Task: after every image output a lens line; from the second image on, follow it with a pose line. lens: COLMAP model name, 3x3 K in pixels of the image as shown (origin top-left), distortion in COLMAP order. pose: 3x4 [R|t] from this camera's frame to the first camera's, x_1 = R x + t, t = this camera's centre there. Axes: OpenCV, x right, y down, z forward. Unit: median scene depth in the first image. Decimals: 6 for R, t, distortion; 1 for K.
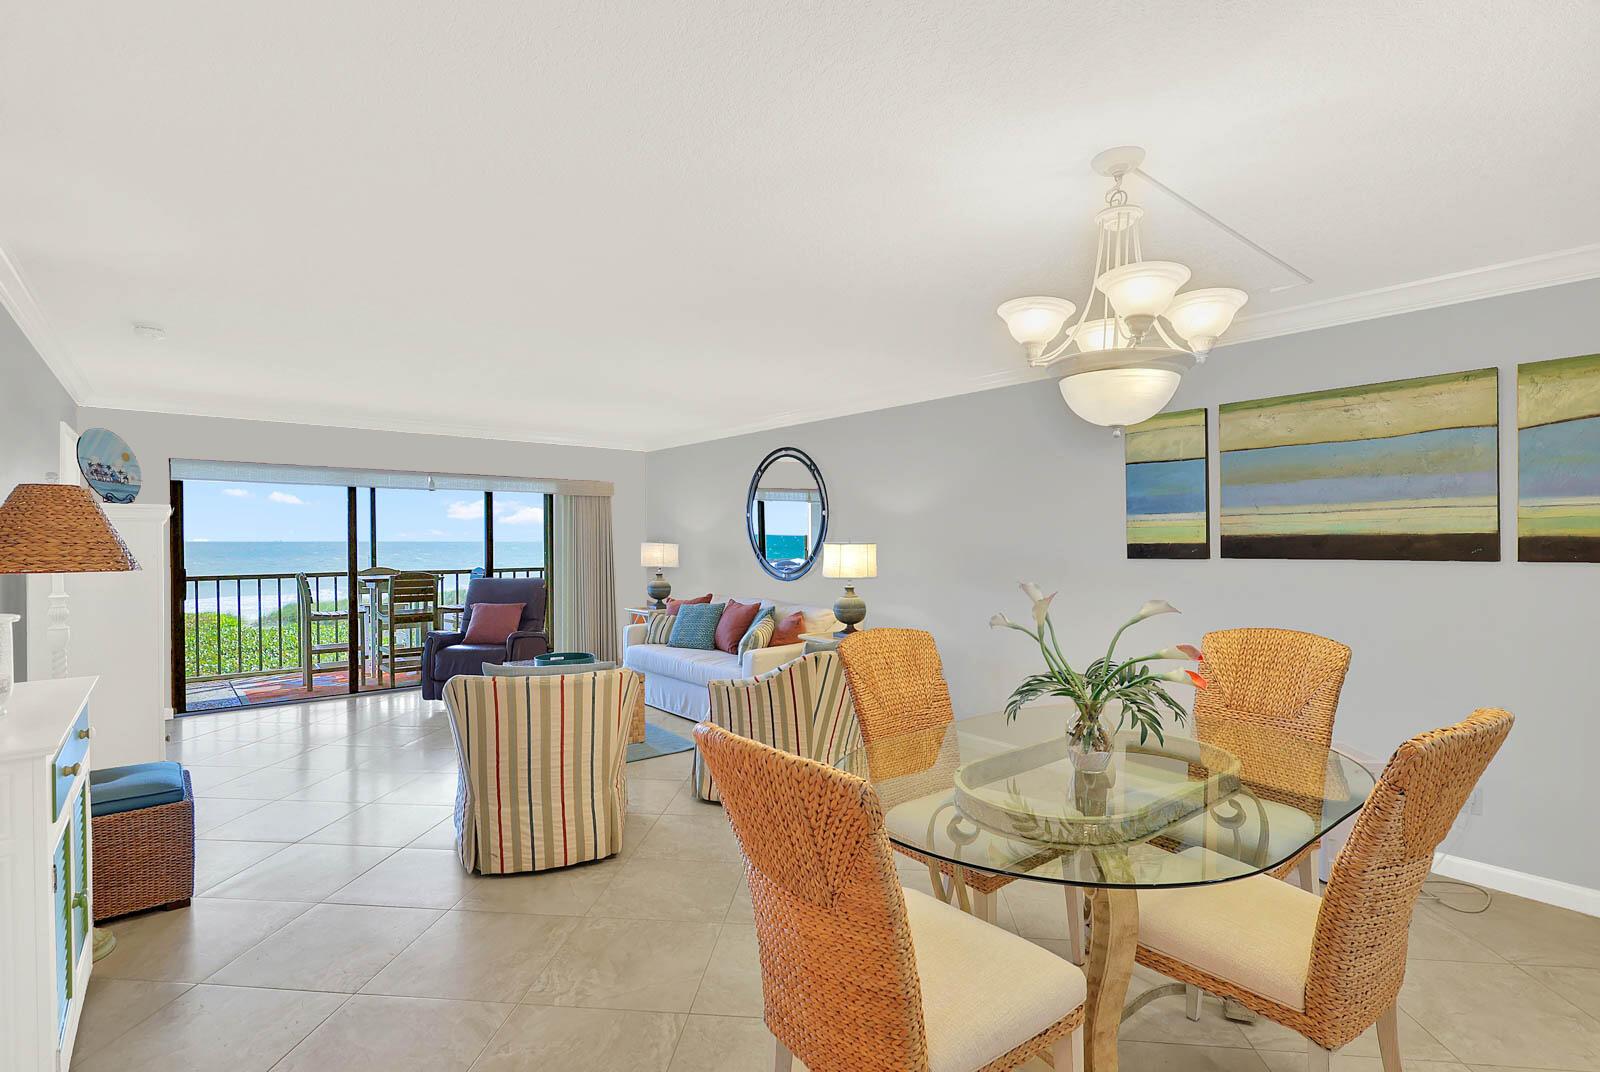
lens RADIAL K [[768.7, 0, 800.0], [0, 768.7, 536.0], [0, 0, 1]] dist [-0.001013, -0.000161]
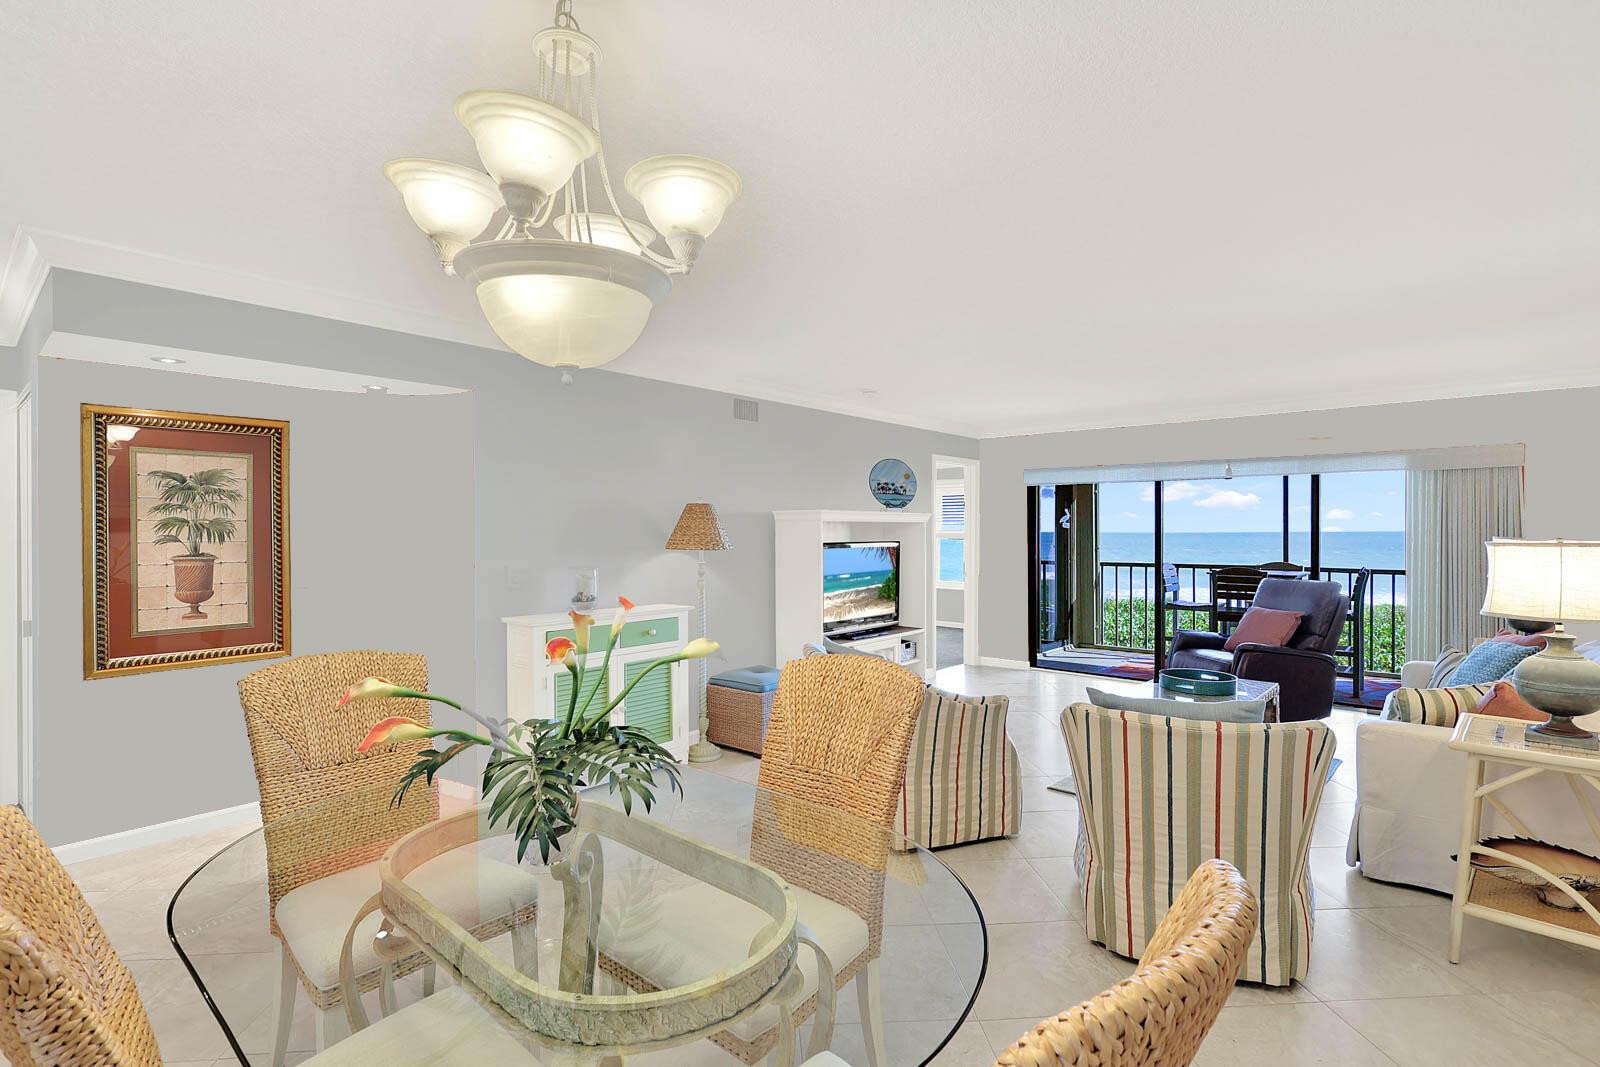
lens RADIAL K [[768.7, 0, 800.0], [0, 768.7, 533.5], [0, 0, 1]] dist [-0.001013, -0.000161]
pose [[0.160986, 0.006112, -0.986938, 0.345248], [0.003890, 0.999969, 0.006827, -0.002214], [0.986949, -0.004938, 0.160957, 0.346781]]
